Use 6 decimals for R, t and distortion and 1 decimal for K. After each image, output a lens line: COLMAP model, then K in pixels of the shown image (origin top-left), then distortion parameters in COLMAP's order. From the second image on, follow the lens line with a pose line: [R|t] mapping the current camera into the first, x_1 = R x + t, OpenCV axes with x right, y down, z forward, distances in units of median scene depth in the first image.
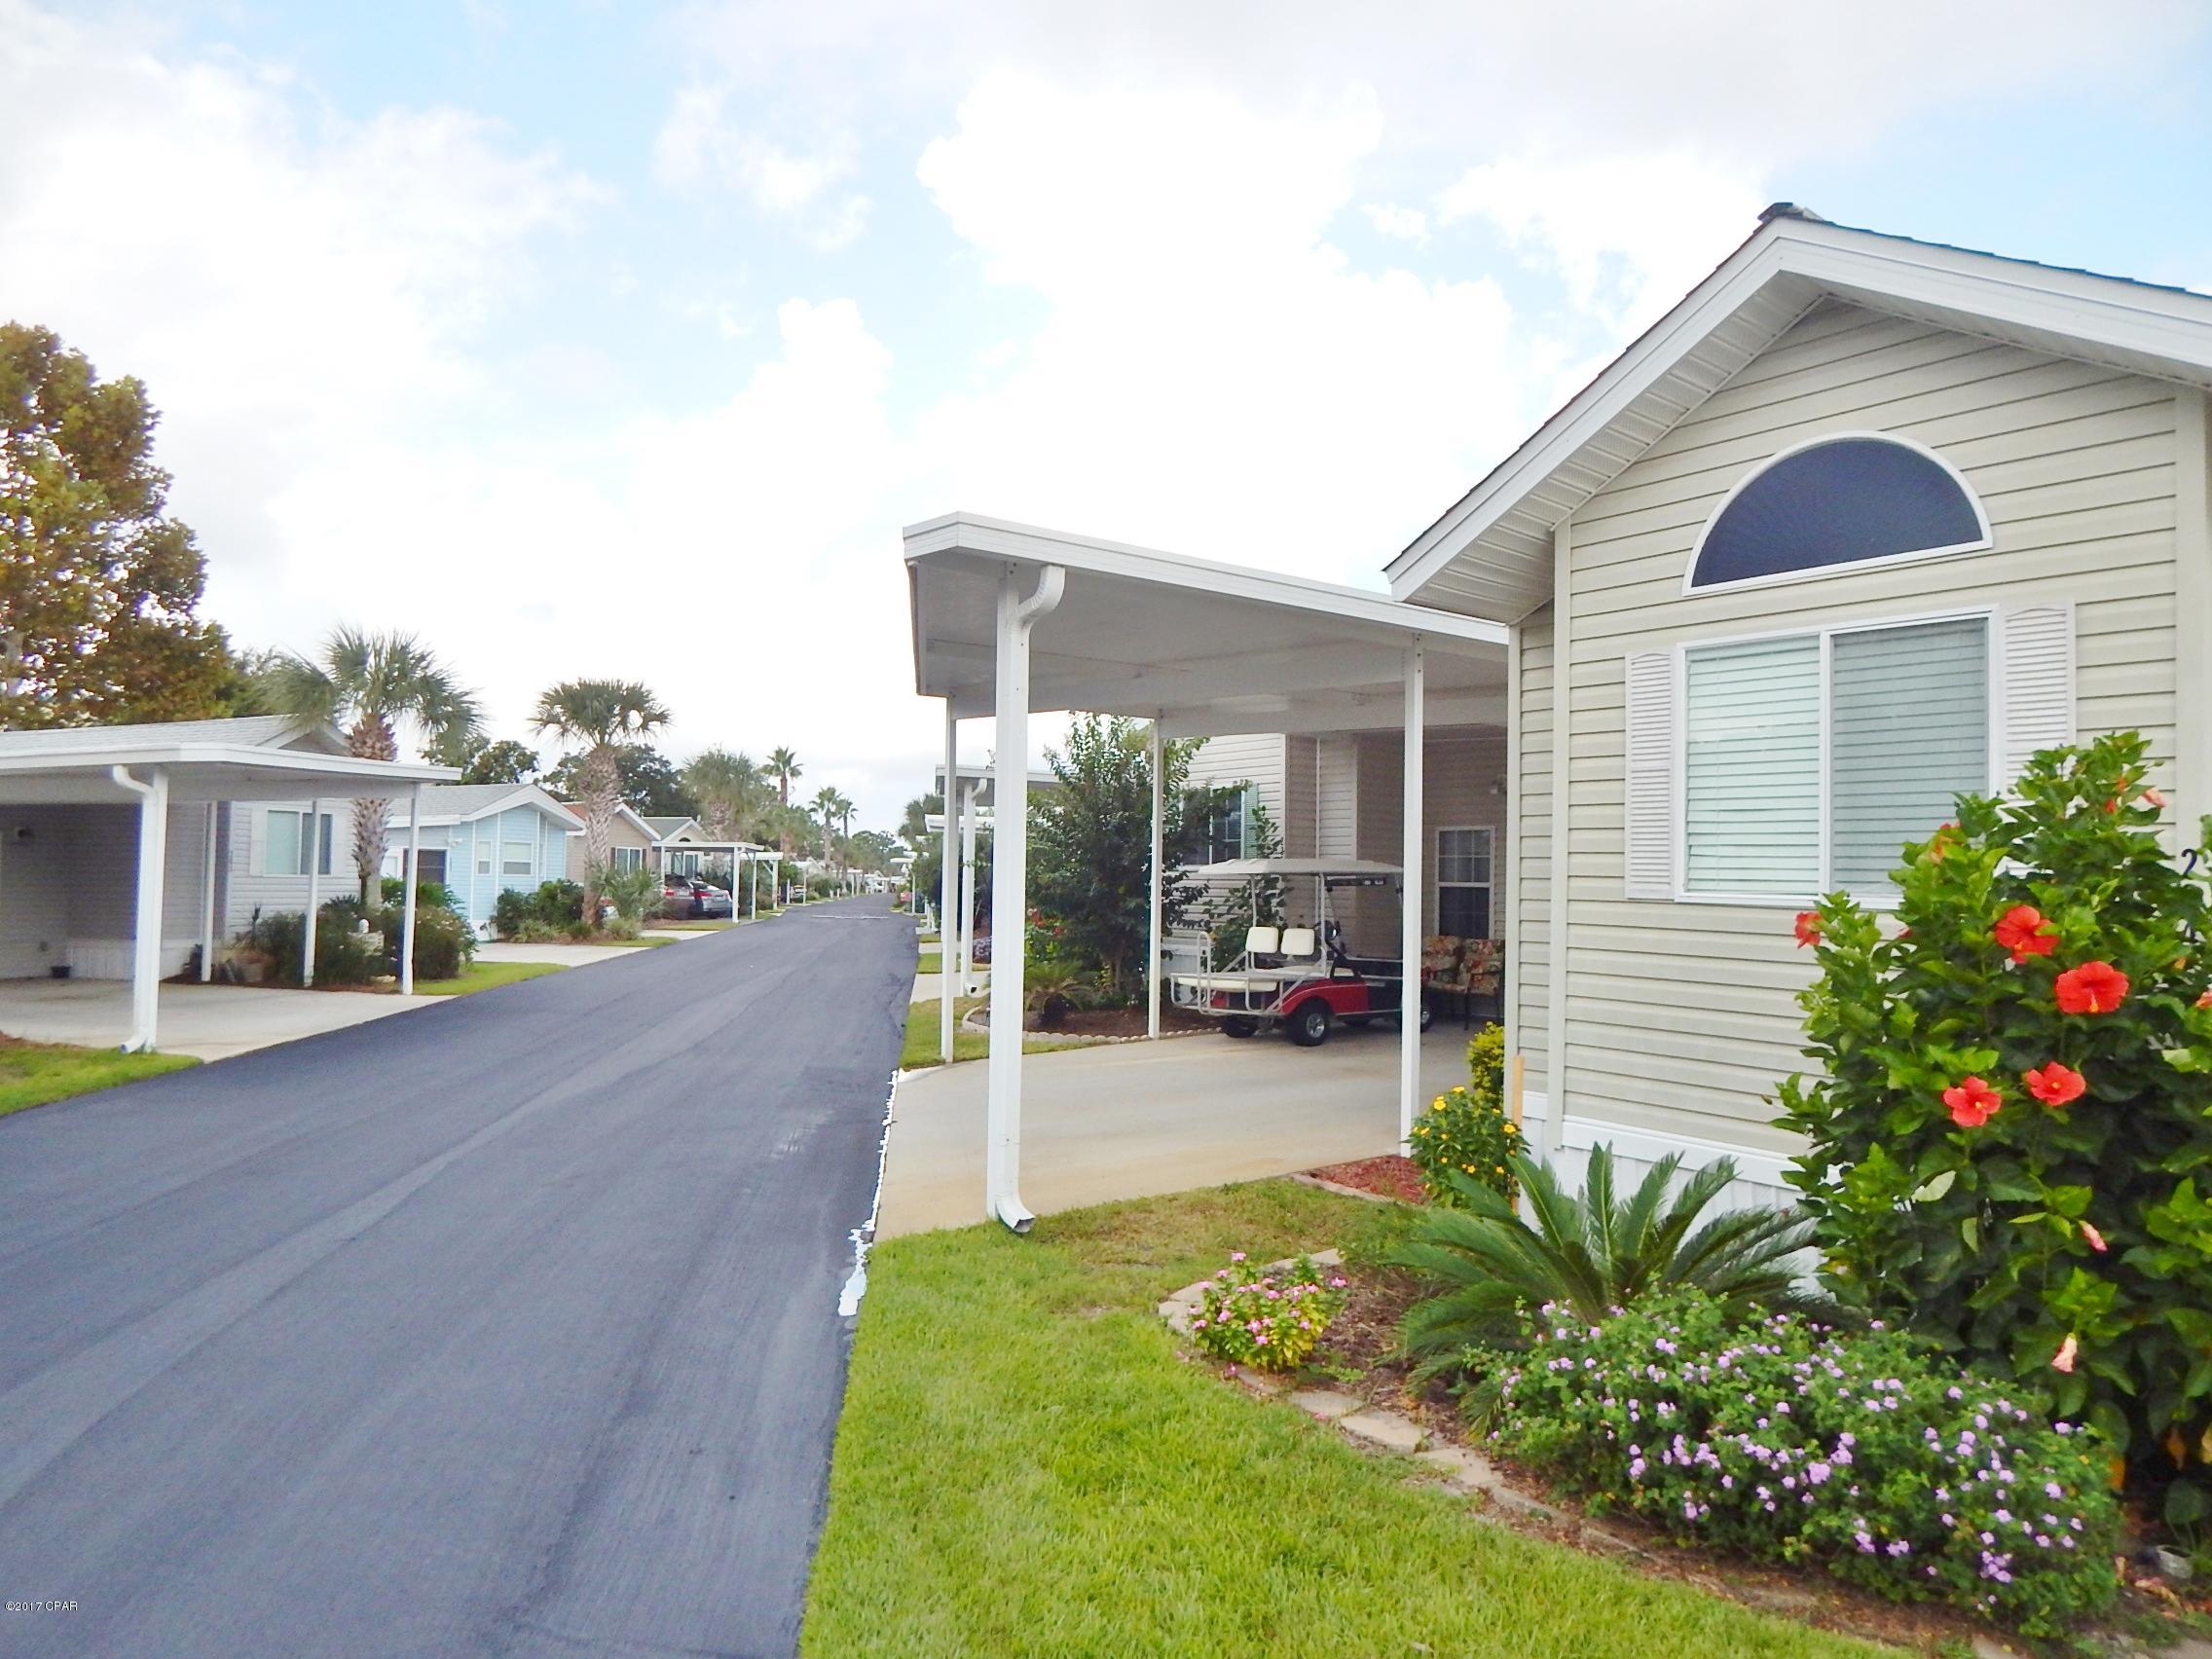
lens RADIAL K [[1449.1, 0, 1118.3], [0, 1449.1, 819.8], [0, 0, 1]] dist [-0.006317, 0.006605]
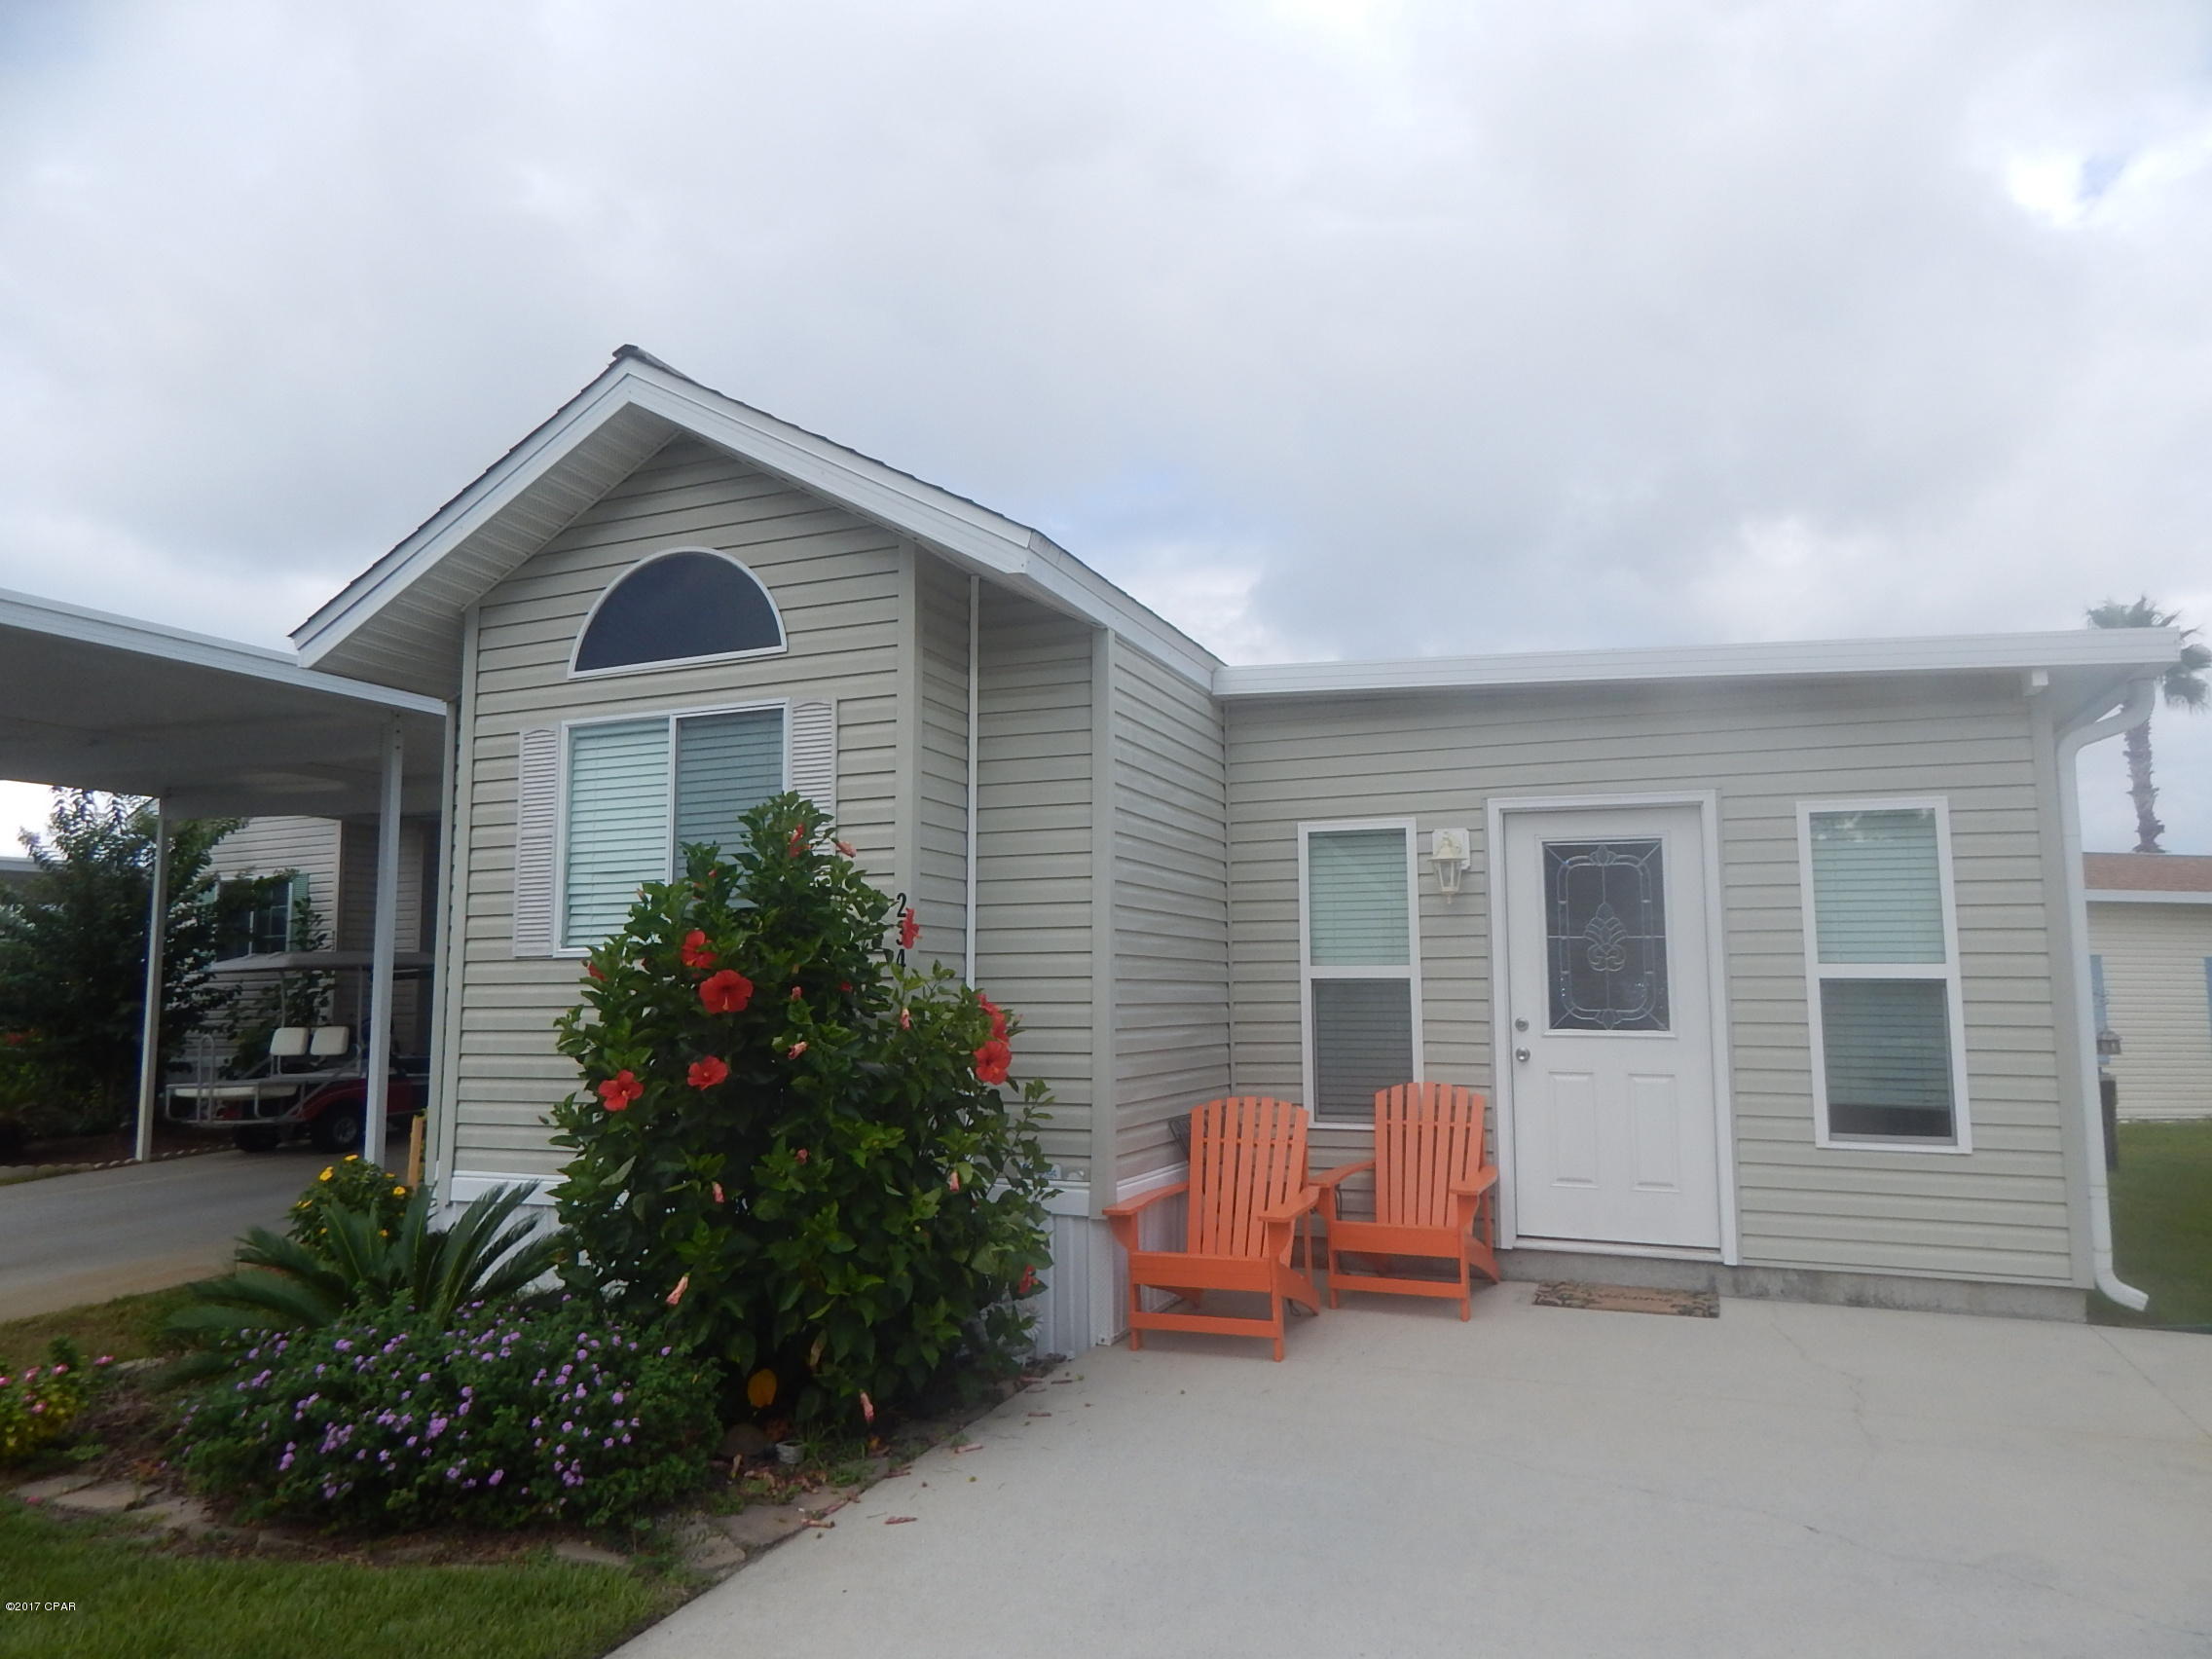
lens RADIAL K [[1449.1, 0, 1105.4], [0, 1449.1, 807.8], [0, 0, 1]] dist [-0.006317, 0.006605]
pose [[0.859163, 0.029860, 0.510830, 0.200172], [0.012078, 0.996834, -0.078583, 0.038161], [-0.511560, 0.073686, 0.856082, -0.158504]]
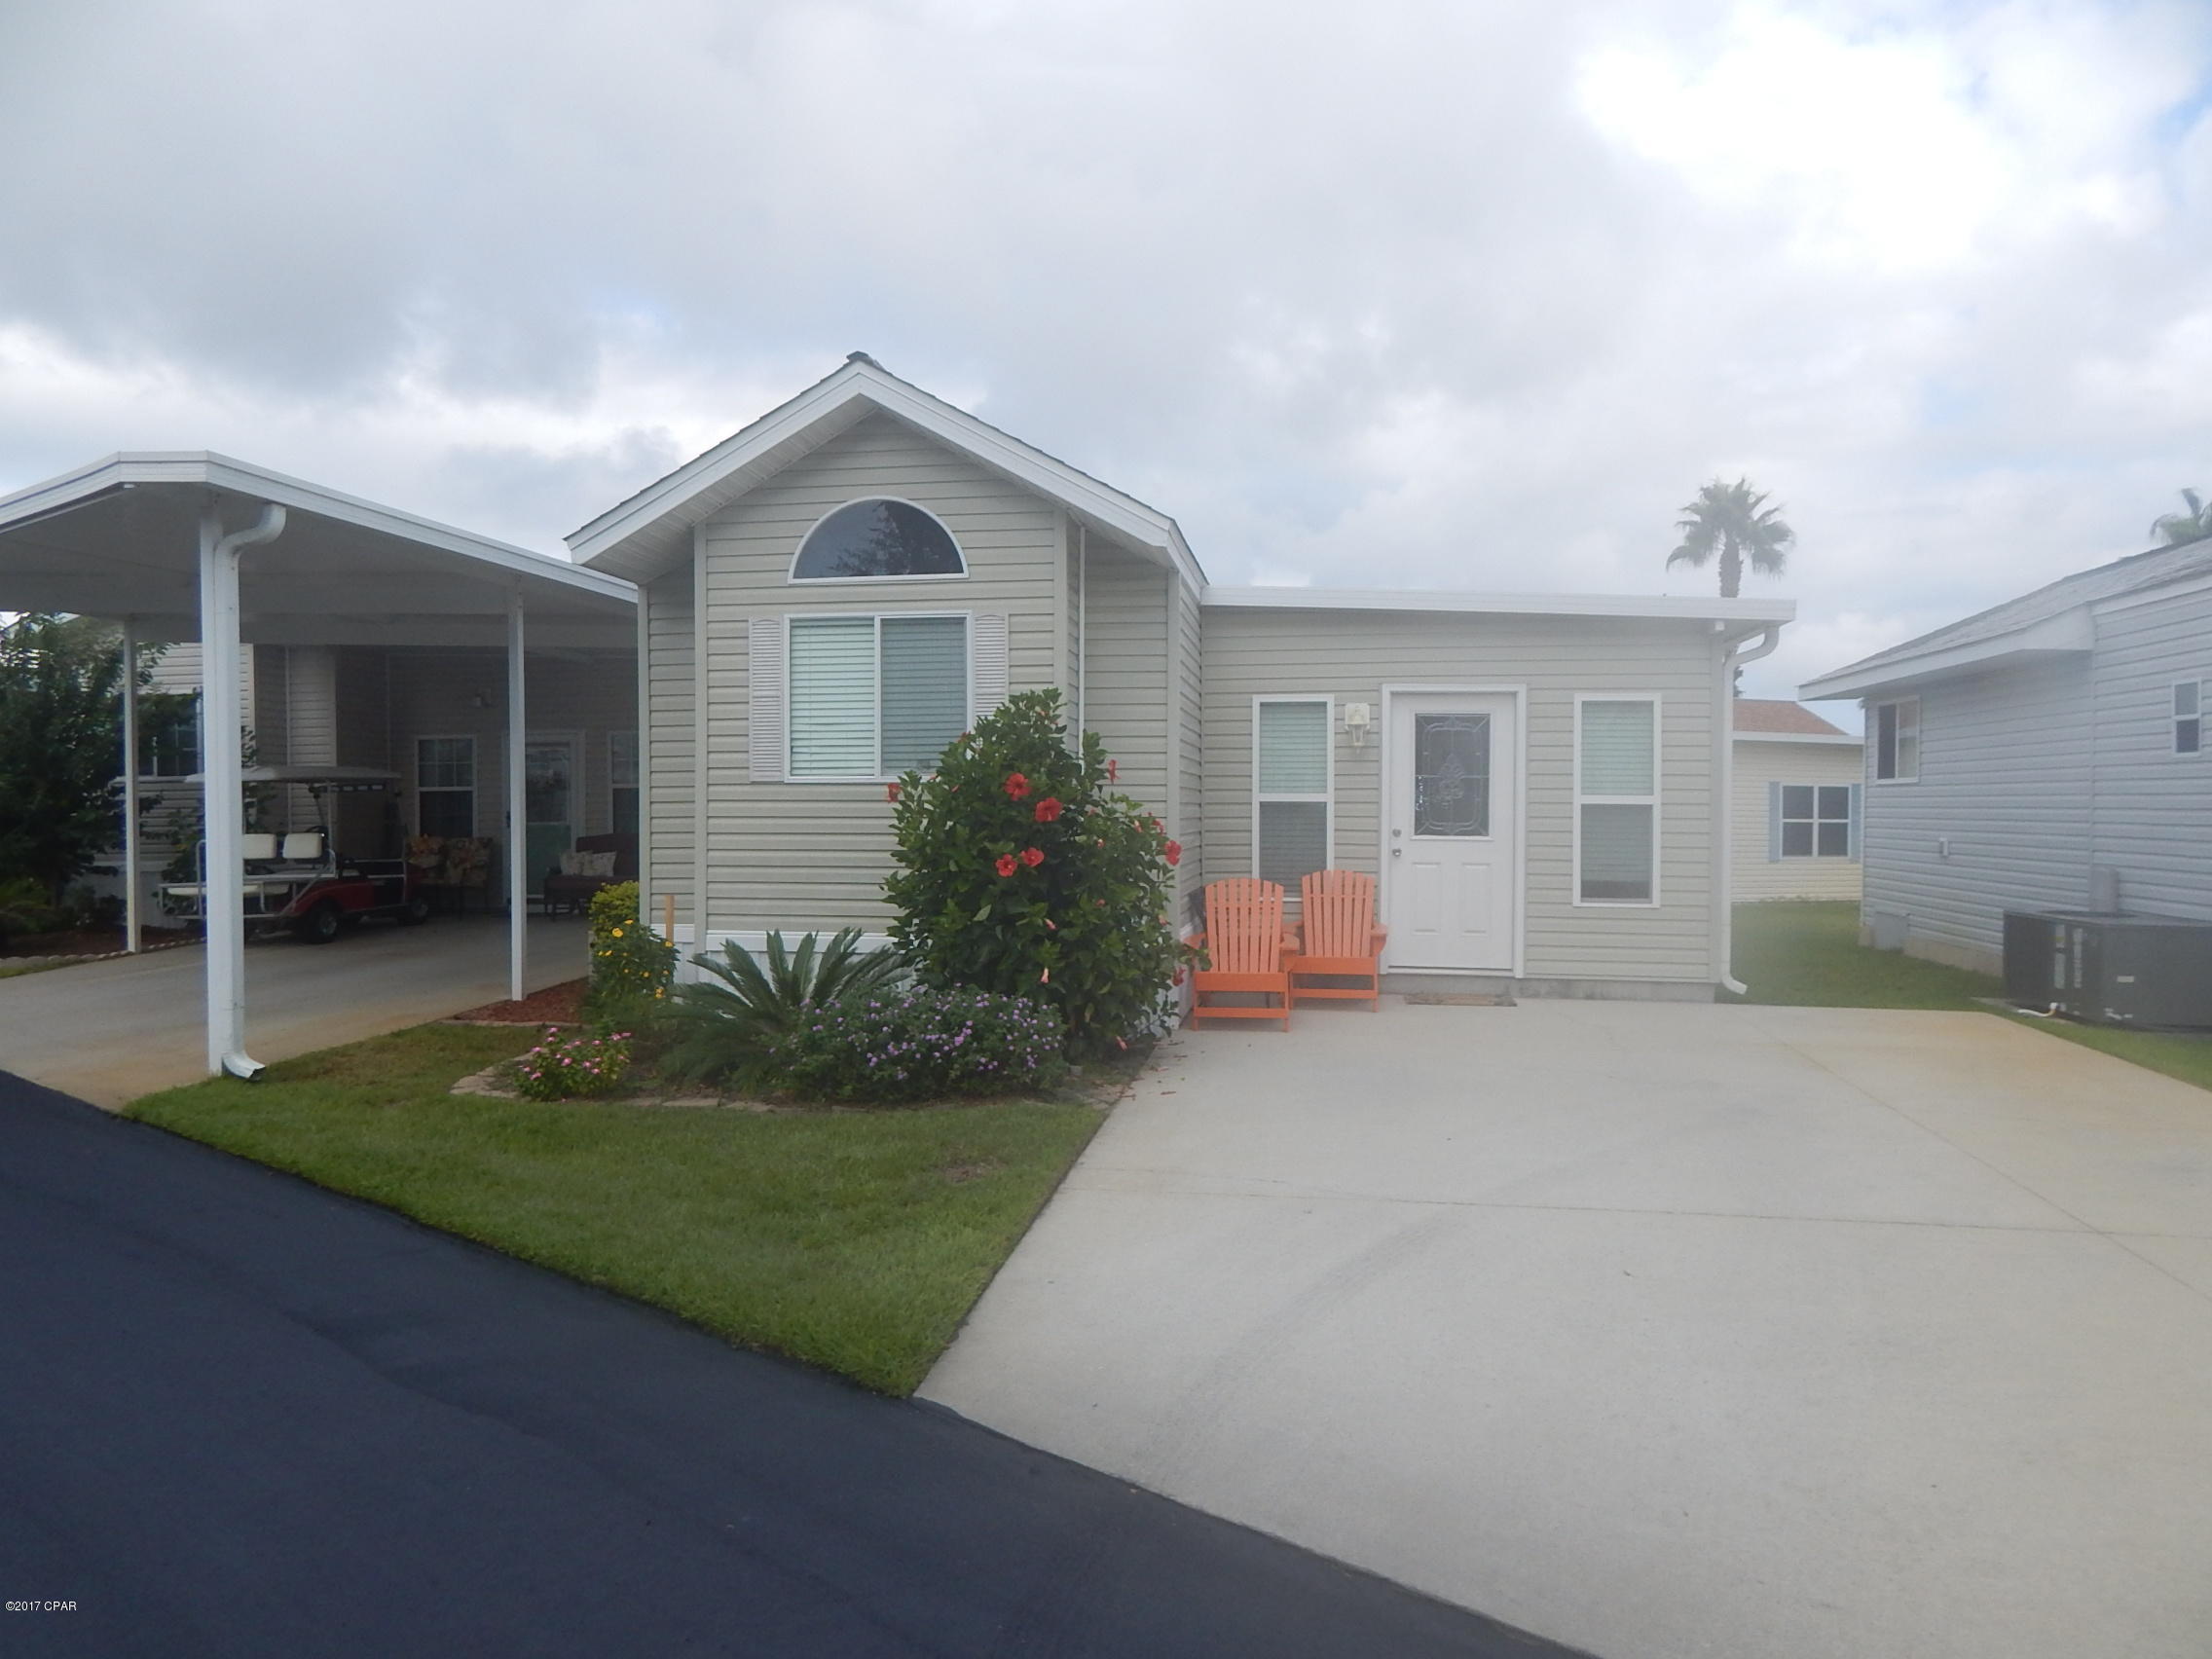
lens RADIAL K [[1449.1, 0, 1106.6], [0, 1449.1, 800.0], [0, 0, 1]] dist [-0.006317, 0.006605]
pose [[0.723129, -0.025694, 0.690235, -0.473264], [-0.007232, 0.998971, 0.044763, 0.003522], [-0.690675, -0.037361, 0.722199, -0.385619]]
